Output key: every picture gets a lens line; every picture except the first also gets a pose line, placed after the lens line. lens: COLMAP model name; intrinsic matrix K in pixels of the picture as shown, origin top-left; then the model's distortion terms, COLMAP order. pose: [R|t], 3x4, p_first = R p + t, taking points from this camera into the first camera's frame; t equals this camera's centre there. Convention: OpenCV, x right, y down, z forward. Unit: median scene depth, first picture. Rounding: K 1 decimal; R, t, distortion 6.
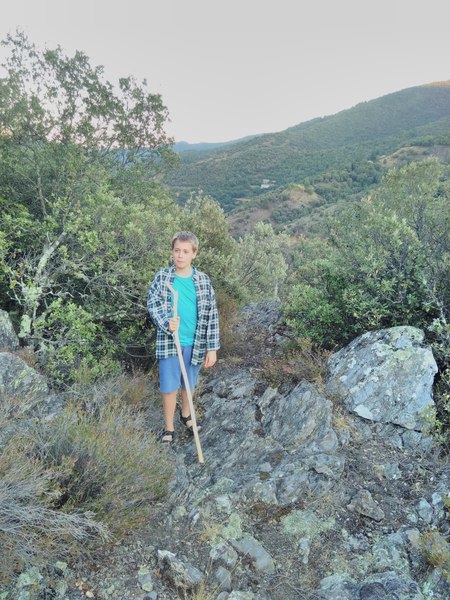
lens RADIAL K [[534.1, 0, 225.6], [0, 534.1, 295.1], [0, 0, 1]] dist [0.069228, -0.083786]
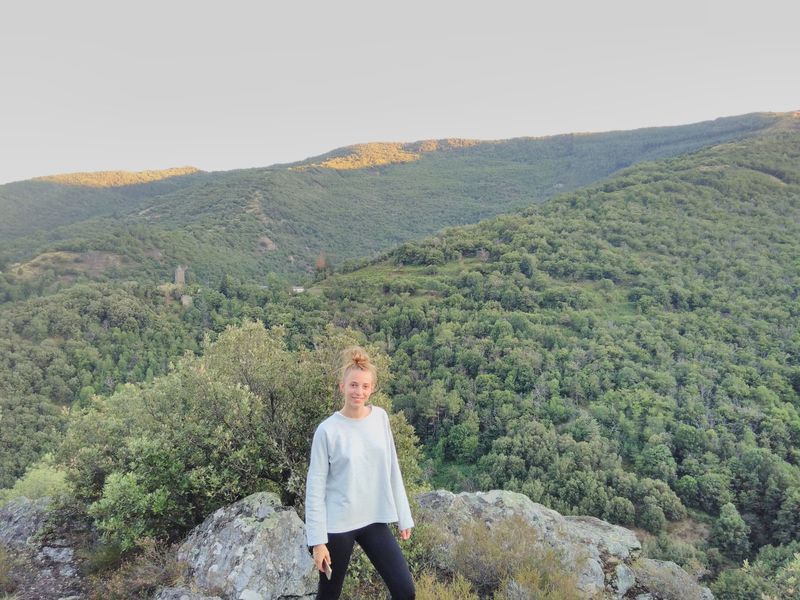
lens RADIAL K [[712.1, 0, 403.2], [0, 712.1, 301.8], [0, 0, 1]] dist [0.069228, -0.083786]
pose [[0.705559, -0.050771, 0.706830, -0.383459], [0.184254, 0.976269, -0.113797, -0.085115], [-0.684279, 0.210527, 0.698170, -0.156520]]
